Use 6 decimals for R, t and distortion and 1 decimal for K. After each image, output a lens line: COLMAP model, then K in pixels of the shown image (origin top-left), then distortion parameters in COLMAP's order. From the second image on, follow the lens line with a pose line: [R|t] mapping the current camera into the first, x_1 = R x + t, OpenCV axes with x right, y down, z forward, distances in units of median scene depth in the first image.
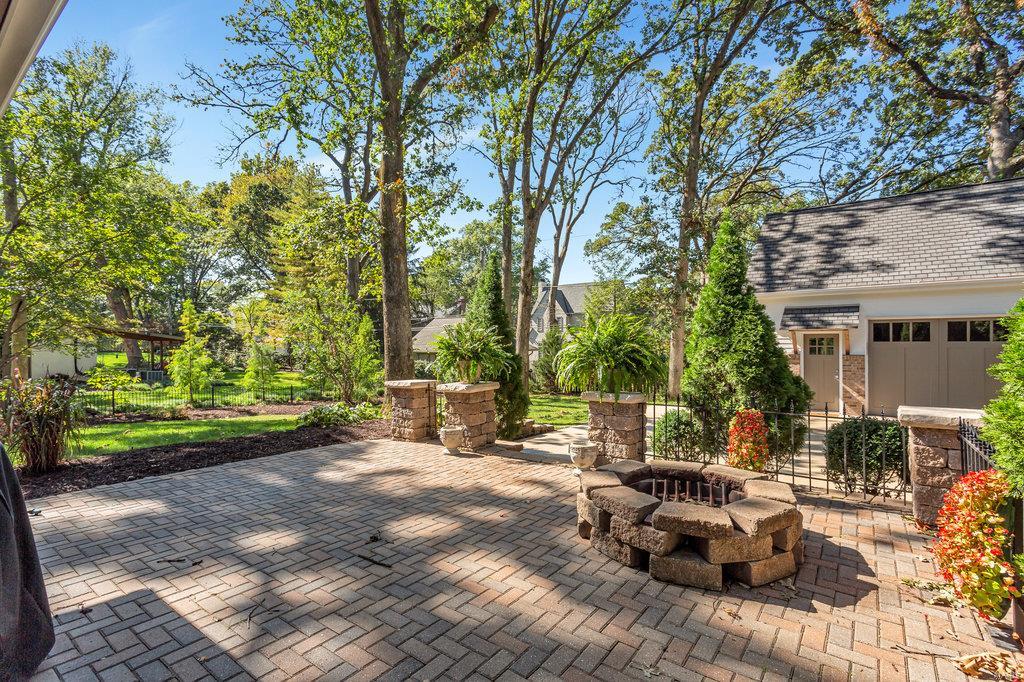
lens RADIAL K [[488.9, 0, 517.4], [0, 488.9, 340.4], [0, 0, 1]] dist [0.000862, 0.000262]
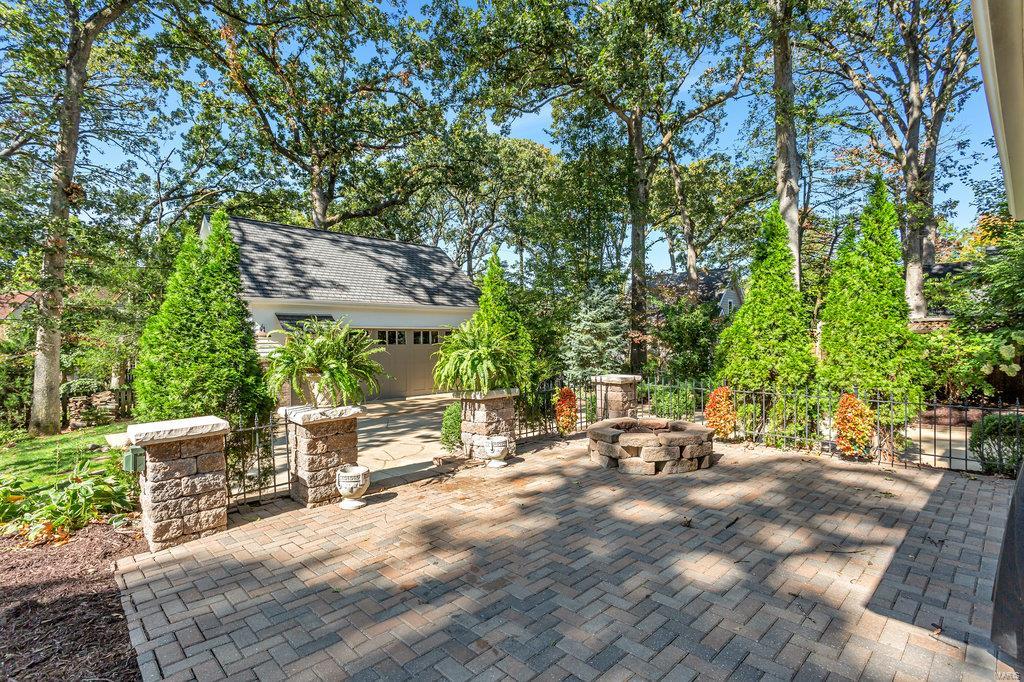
lens RADIAL K [[490.8, 0, 499.4], [0, 490.8, 339.6], [0, 0, 1]] dist [-0.019615, 0.032916]
pose [[0.179486, 0.002916, 0.983756, -0.437619], [0.010356, 0.999935, -0.004853, -0.001583], [-0.983706, 0.011059, 0.179444, 0.364874]]
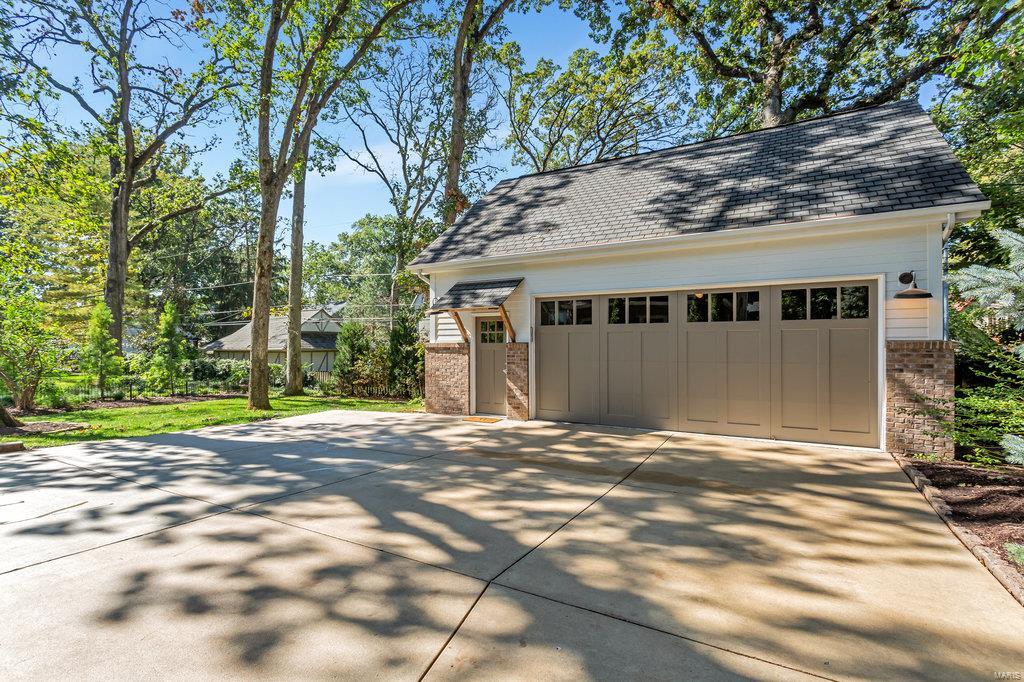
lens RADIAL K [[471.8, 0, 535.5], [0, 471.8, 342.3], [0, 0, 1]] dist [-0.014446, 0.000327]
pose [[0.990632, 0.005069, 0.136468, 0.611440], [-0.004326, 0.999974, -0.005734, 0.034299], [-0.136493, 0.005090, 0.990628, 0.260868]]
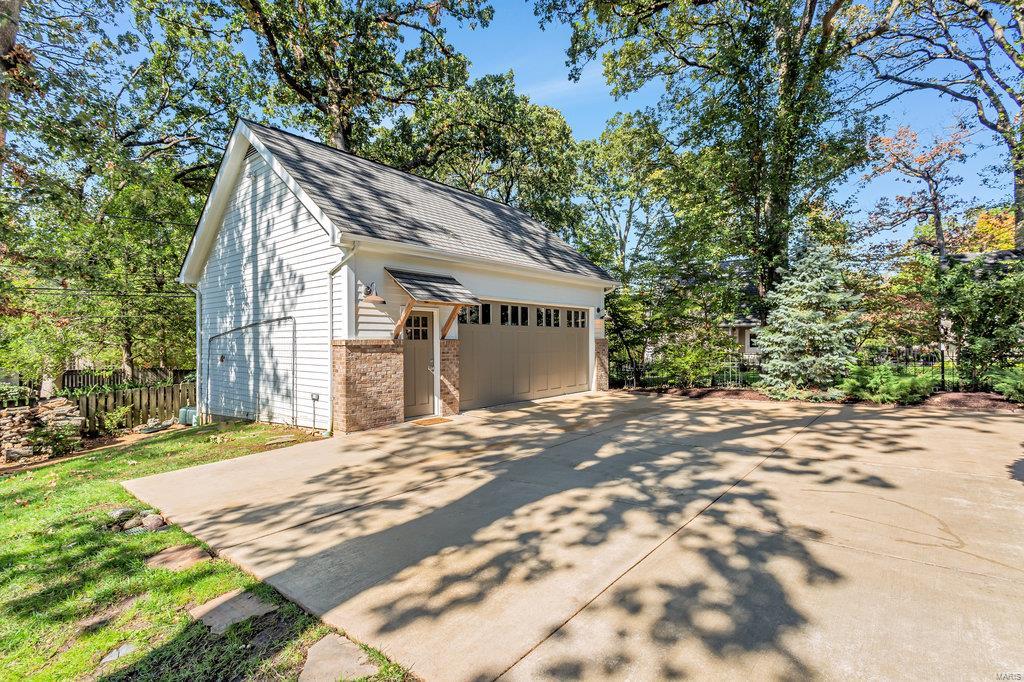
lens RADIAL K [[488.9, 0, 517.4], [0, 488.9, 340.4], [0, 0, 1]] dist [0.000862, 0.000262]
pose [[0.049497, -0.001885, 0.998773, -0.093604], [-0.004436, 0.999988, 0.002107, 0.030155], [-0.998764, -0.004535, 0.049488, 0.848822]]
